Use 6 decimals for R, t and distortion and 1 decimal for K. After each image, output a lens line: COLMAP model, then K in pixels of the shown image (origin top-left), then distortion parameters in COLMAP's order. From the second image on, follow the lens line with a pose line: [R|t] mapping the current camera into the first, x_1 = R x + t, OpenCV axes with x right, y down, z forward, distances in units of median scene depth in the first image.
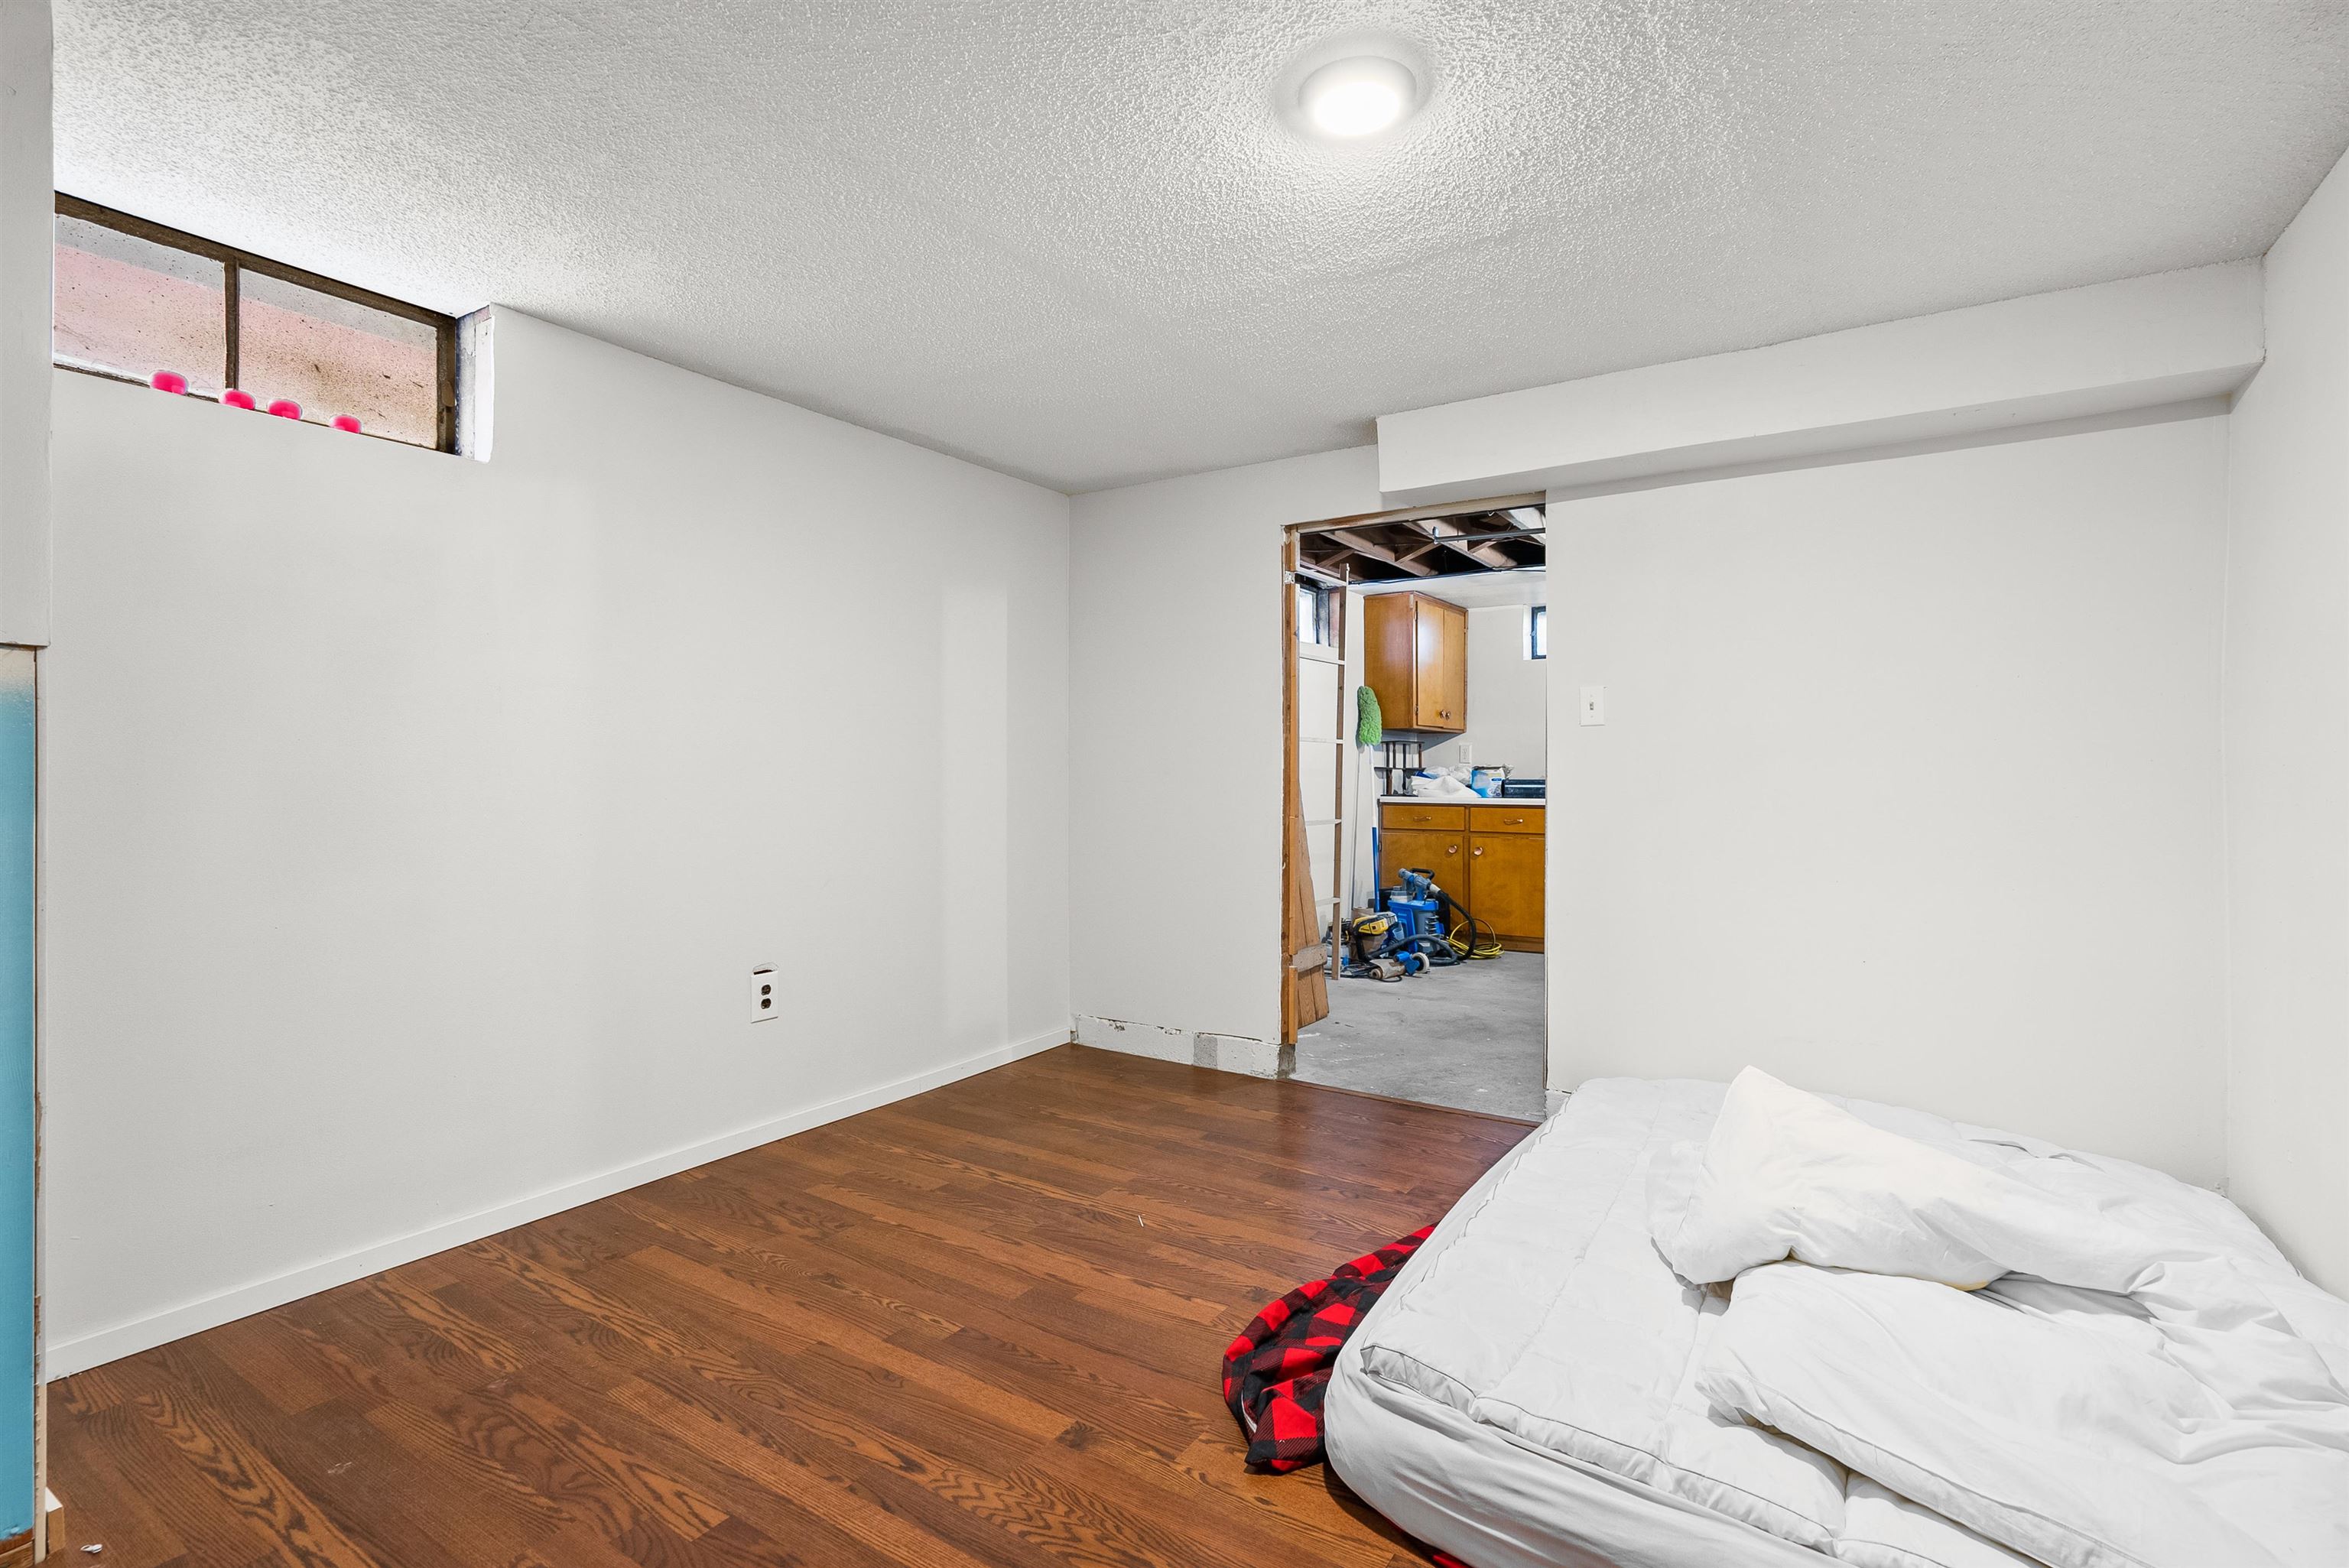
lens RADIAL K [[1110.8, 0, 1169.6], [0, 1110.8, 775.3], [0, 0, 1]] dist [0.000338, 0.001844]
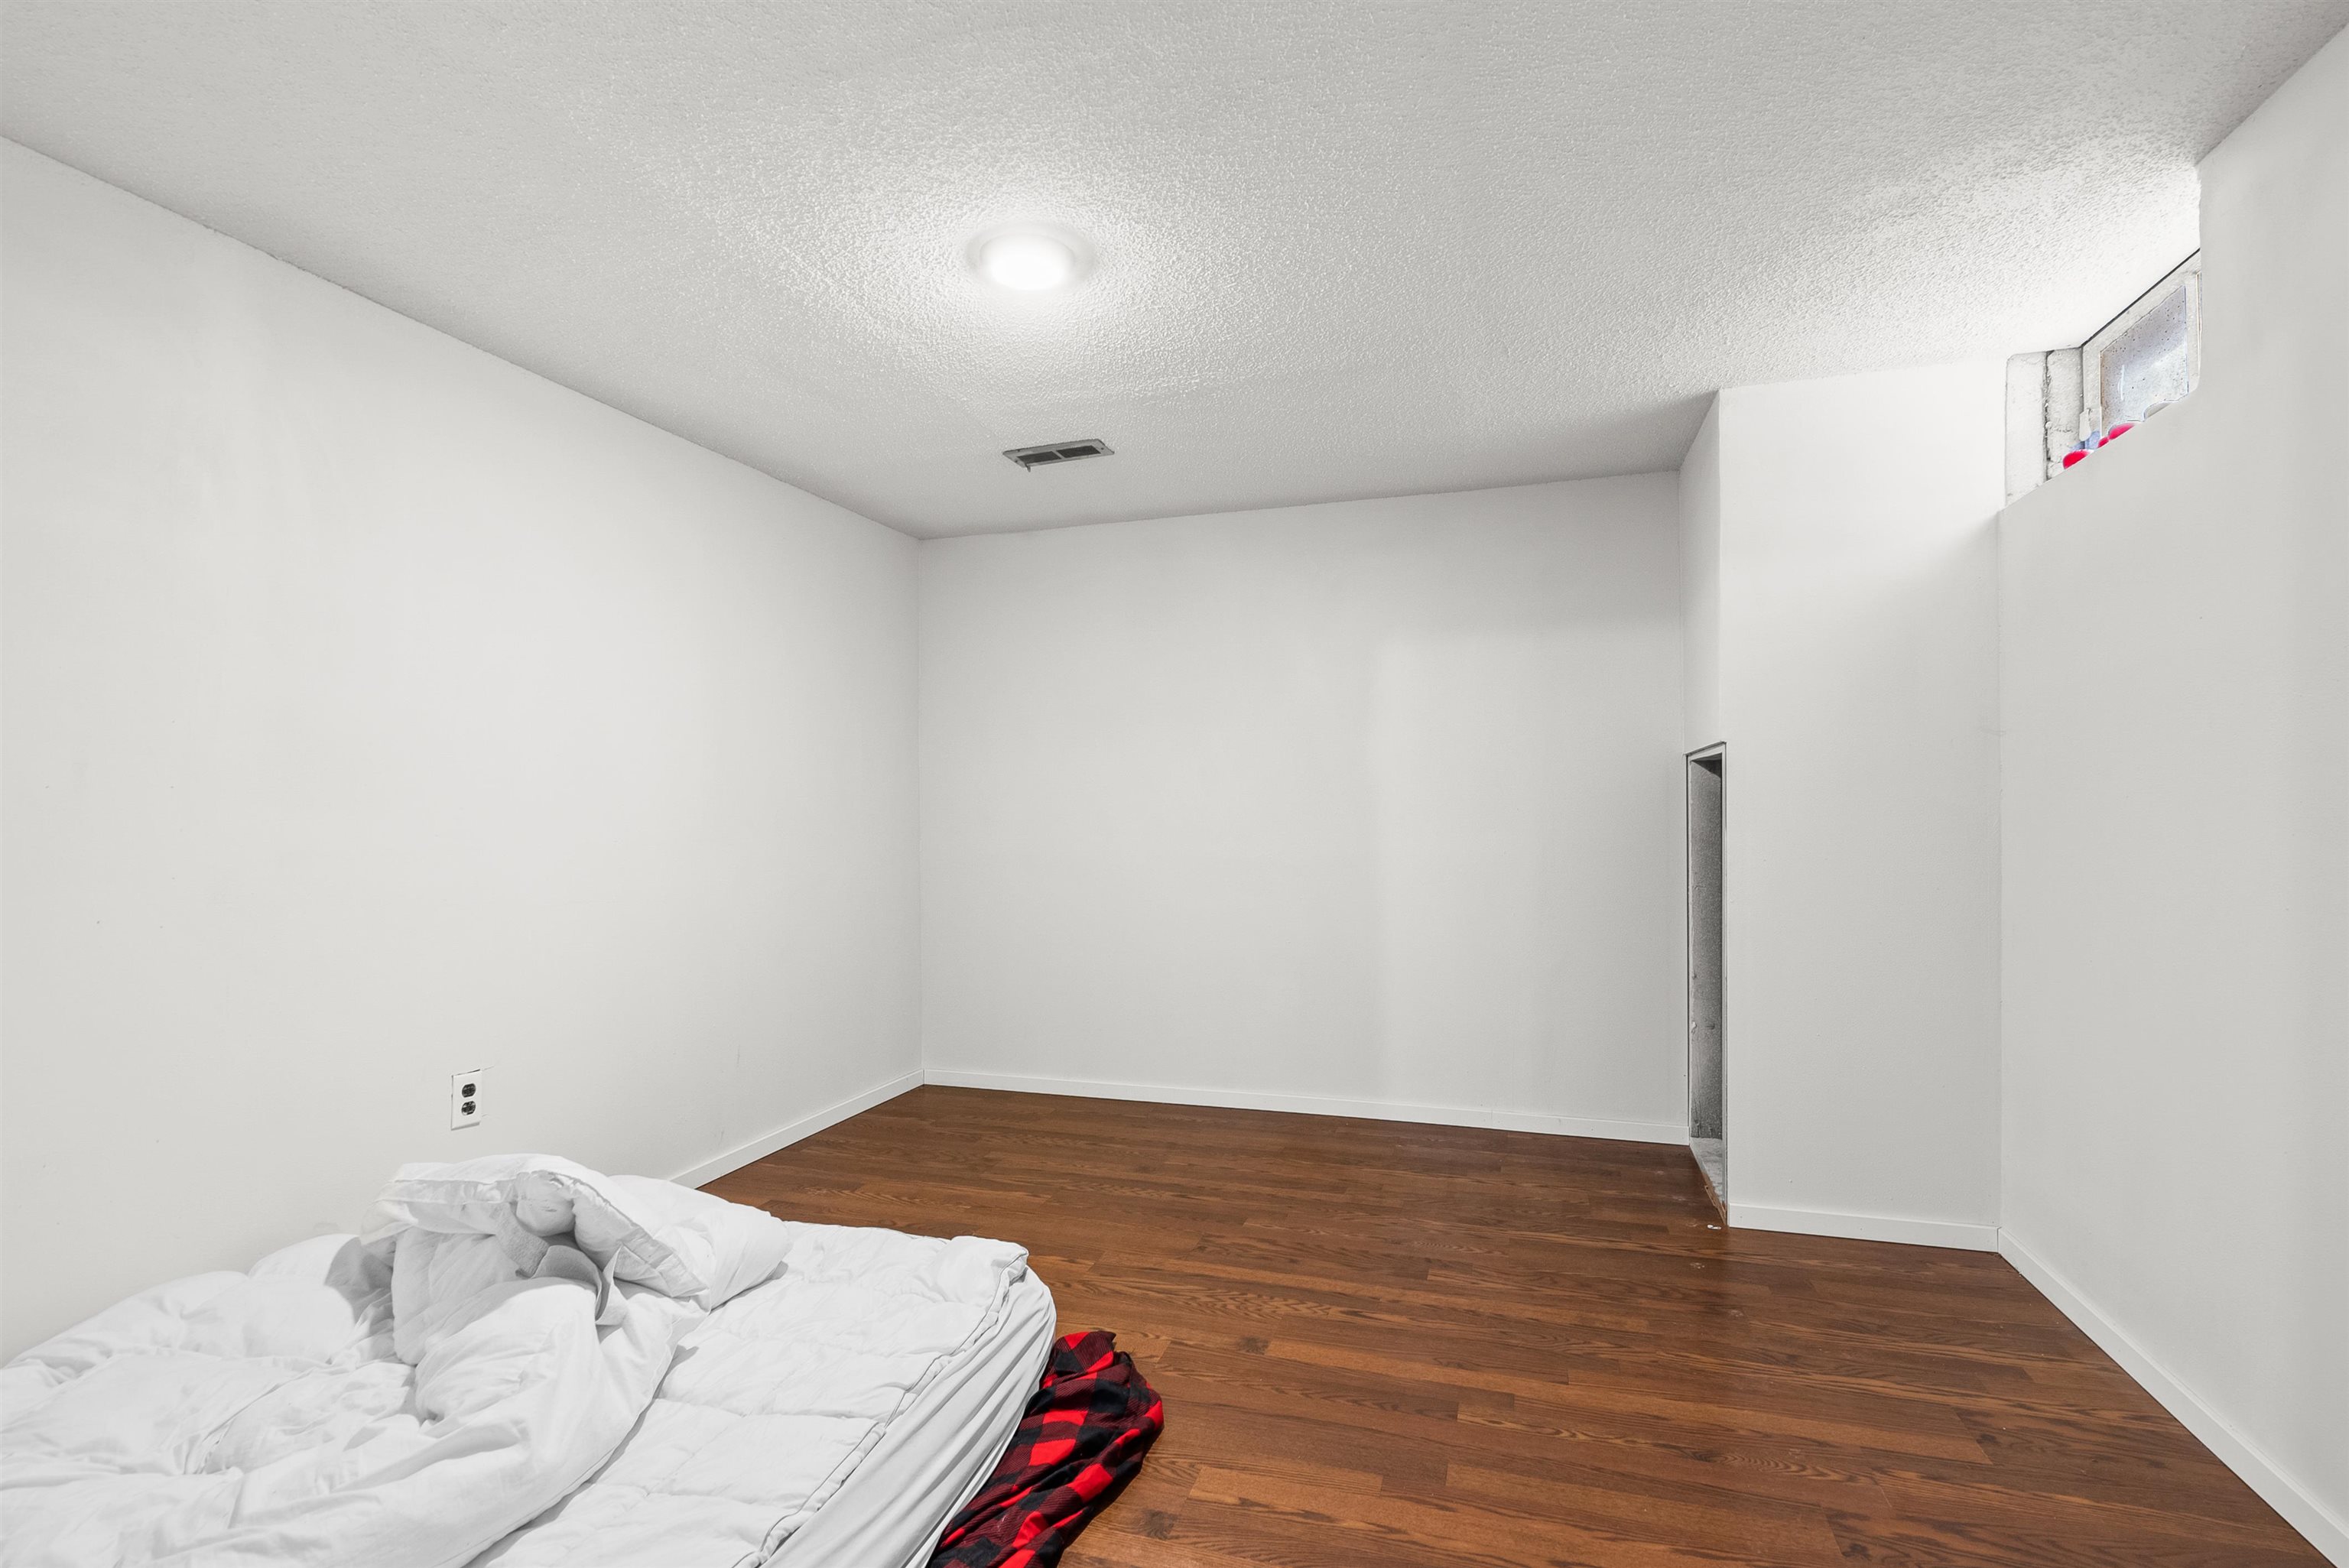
lens RADIAL K [[1069.2, 0, 1166.2], [0, 1069.2, 799.0], [0, 0, 1]] dist [-0.000719, 0.000546]
pose [[-0.962981, 0.000086, -0.269571, 0.186263], [0.001690, 0.999982, -0.005721, -0.003808], [0.269566, -0.005965, -0.962964, 1.188277]]
